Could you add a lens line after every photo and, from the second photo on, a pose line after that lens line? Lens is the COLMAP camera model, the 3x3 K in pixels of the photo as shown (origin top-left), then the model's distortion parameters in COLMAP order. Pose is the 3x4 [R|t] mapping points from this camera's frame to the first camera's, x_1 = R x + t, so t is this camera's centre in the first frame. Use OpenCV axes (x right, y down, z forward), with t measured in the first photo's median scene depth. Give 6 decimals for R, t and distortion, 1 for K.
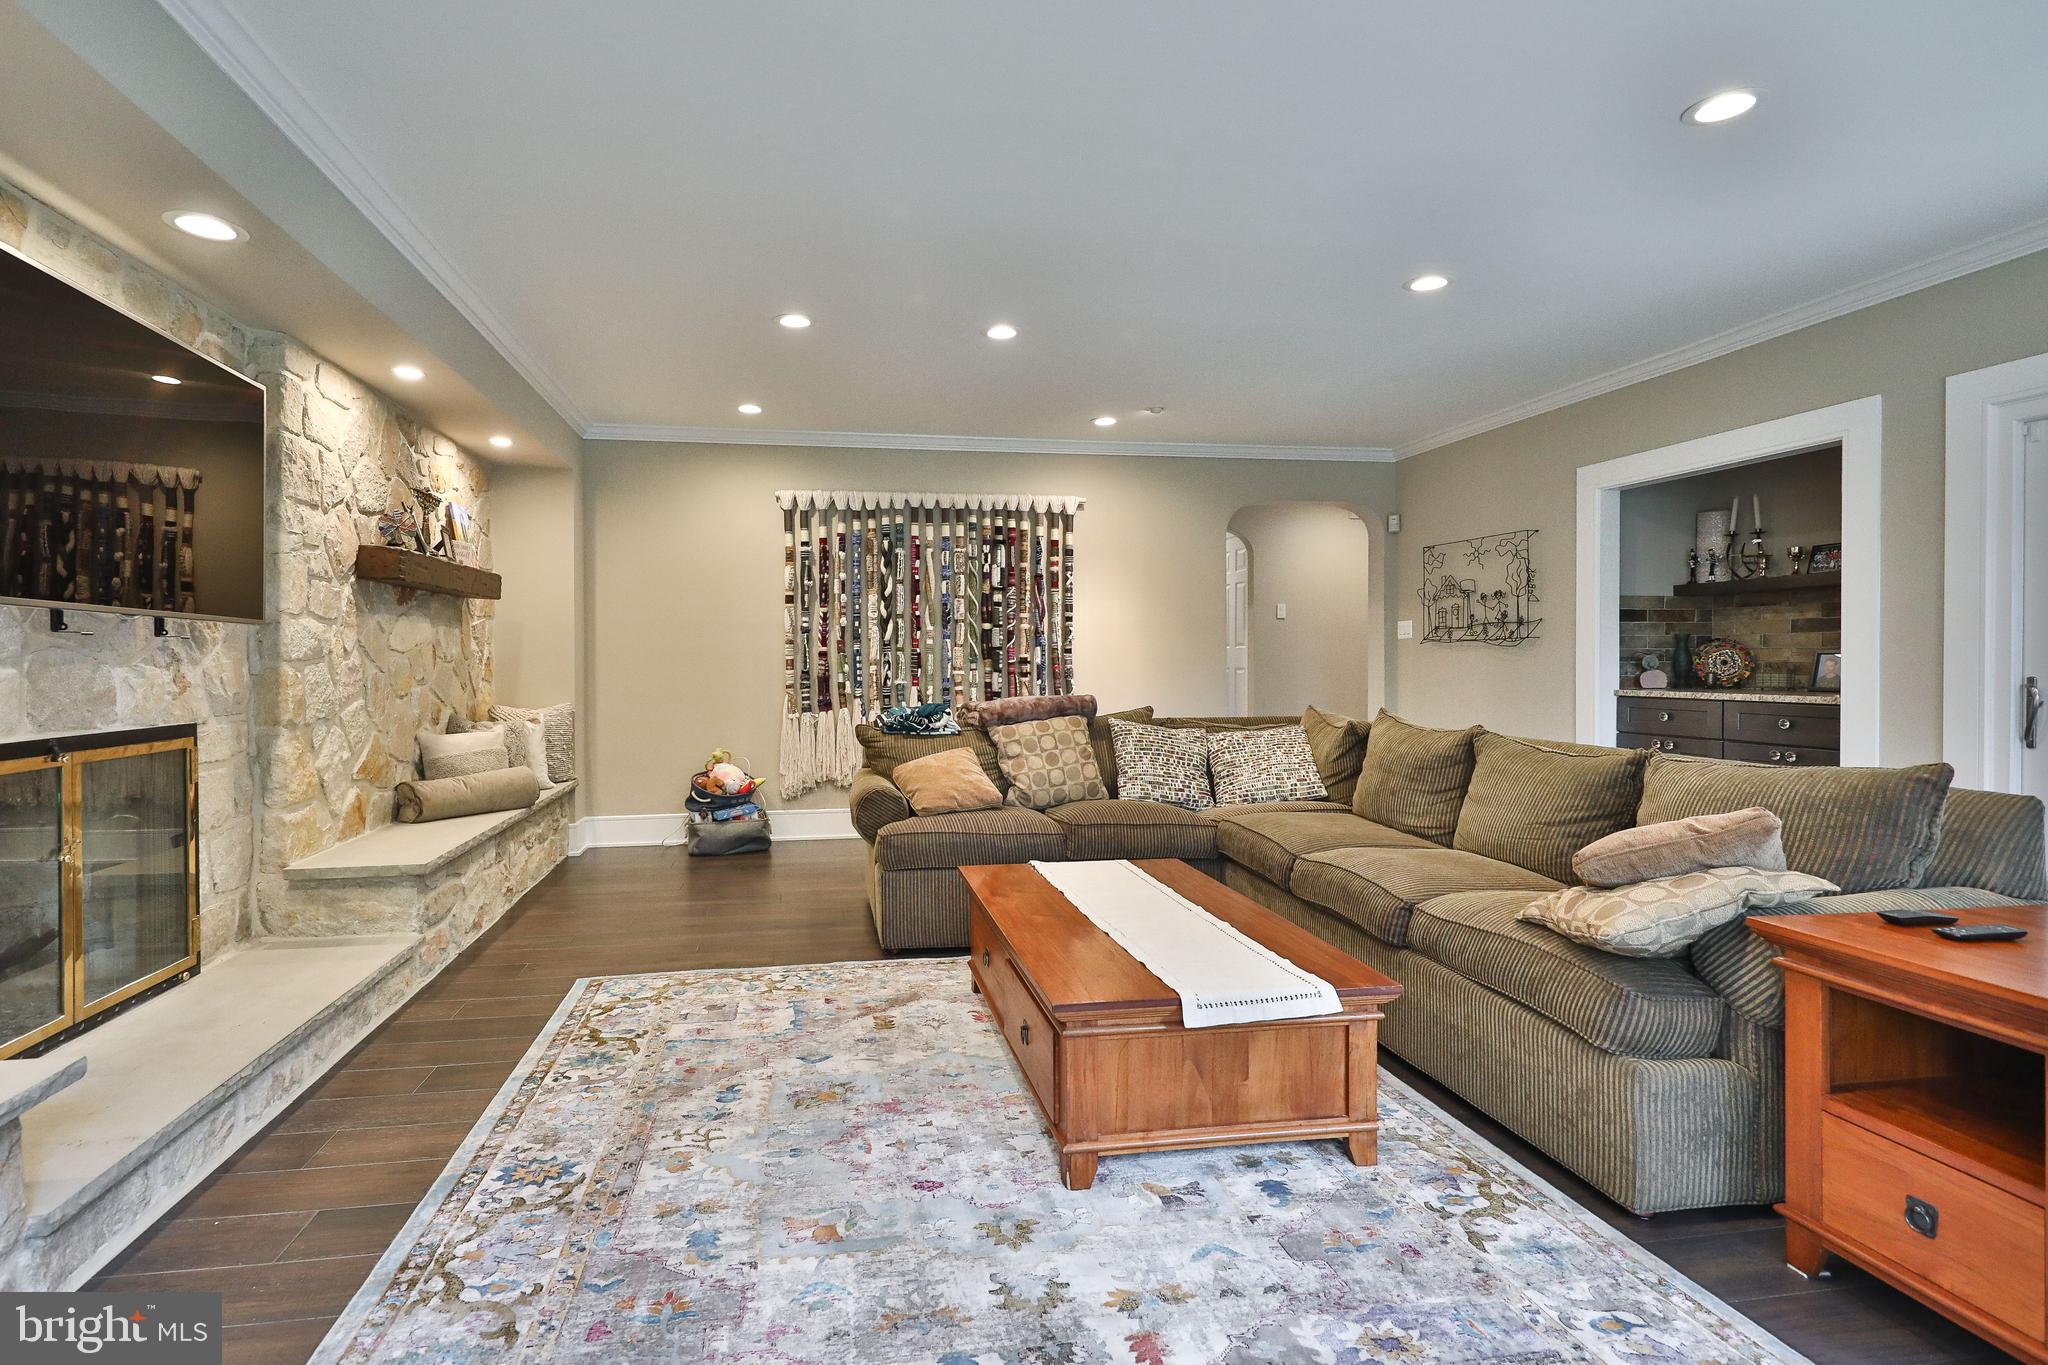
lens RADIAL K [[952.5, 0, 944.8], [0, 952.5, 652.7], [0, 0, 1]] dist [0.011719, -0.001461]
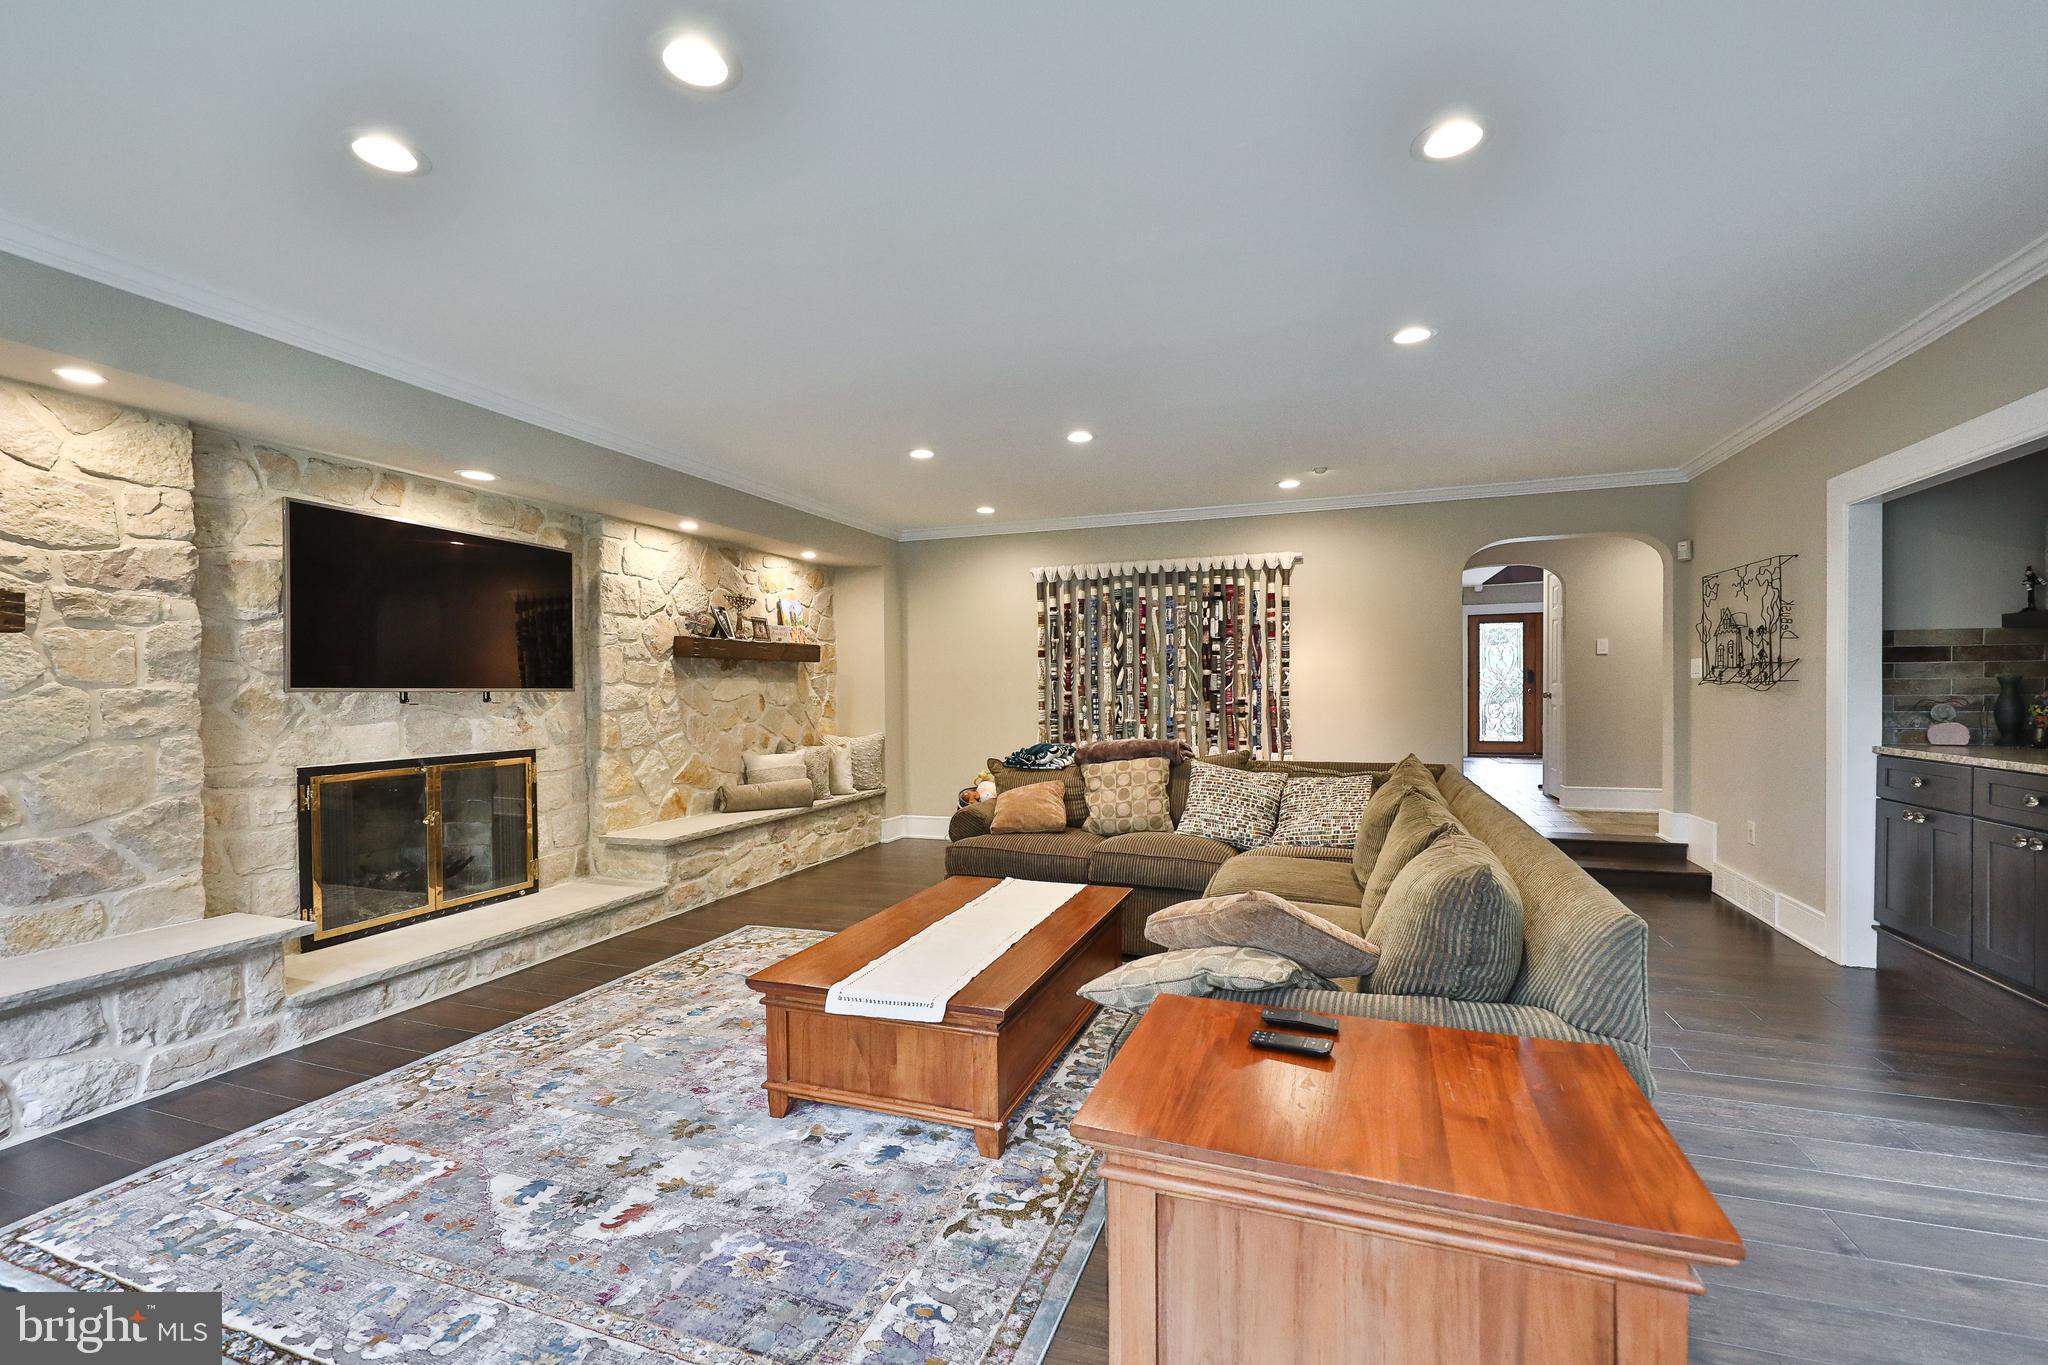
lens RADIAL K [[813.0, 0, 1053.4], [0, 813.0, 684.3], [0, 0, 1]] dist [0.008986, -0.000434]
pose [[0.891142, -0.005622, -0.453689, 0.531989], [0.008047, 0.999962, 0.003414, -0.030130], [0.453652, -0.006693, 0.891154, 0.074993]]
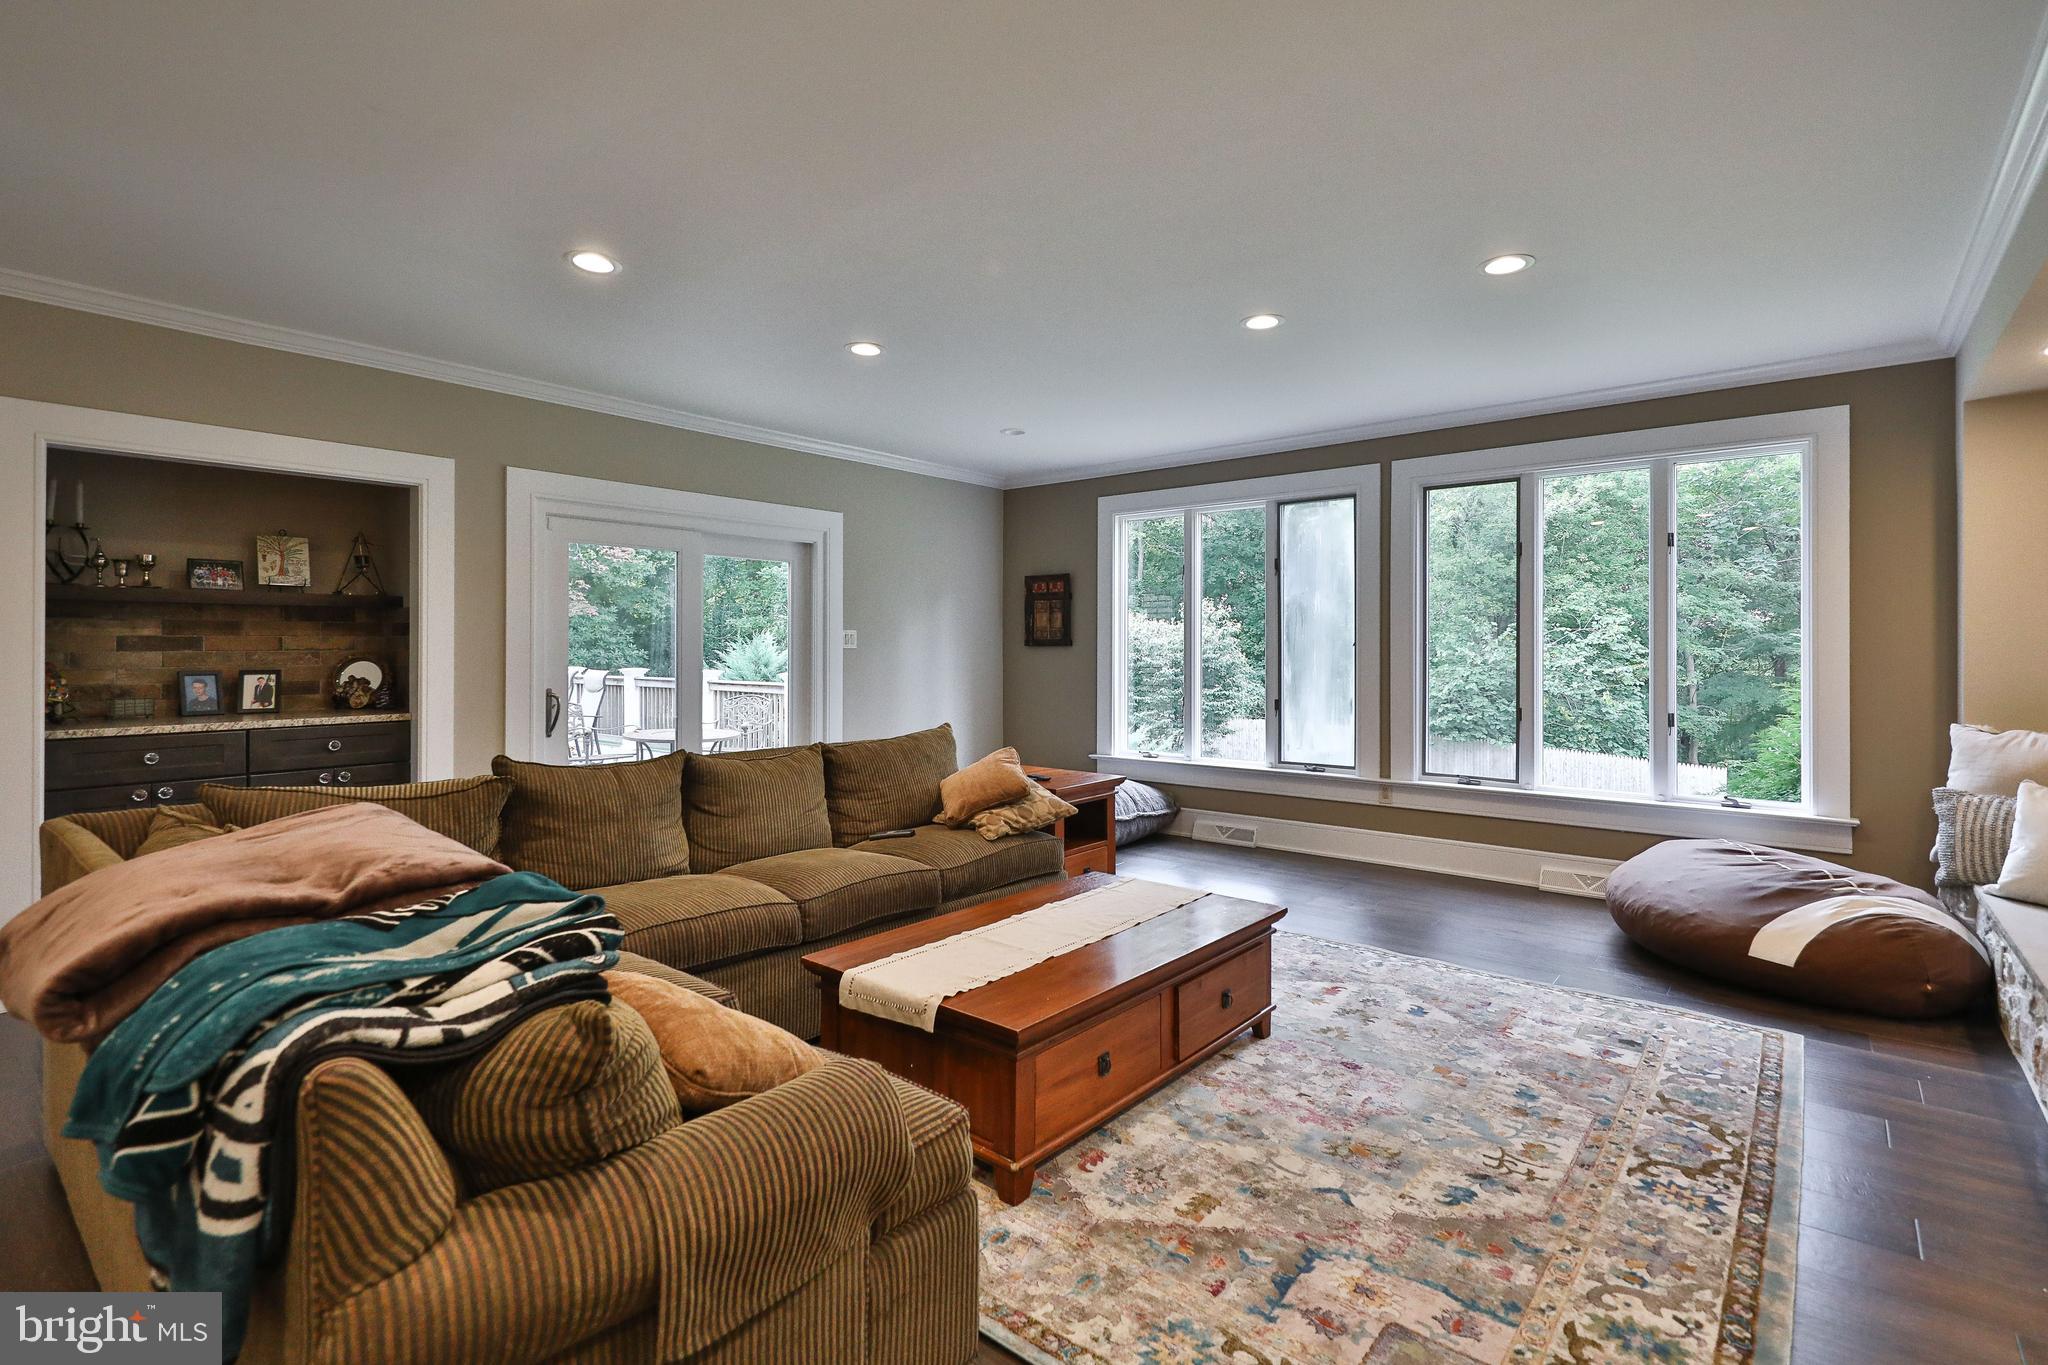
lens RADIAL K [[952.5, 0, 1009.7], [0, 952.5, 698.9], [0, 0, 1]] dist [0.011719, -0.001461]
pose [[-0.648644, -0.044990, 0.759761, -0.387028], [-0.002056, 0.998351, 0.057362, -0.036514], [-0.761089, 0.035645, -0.647667, 1.188587]]
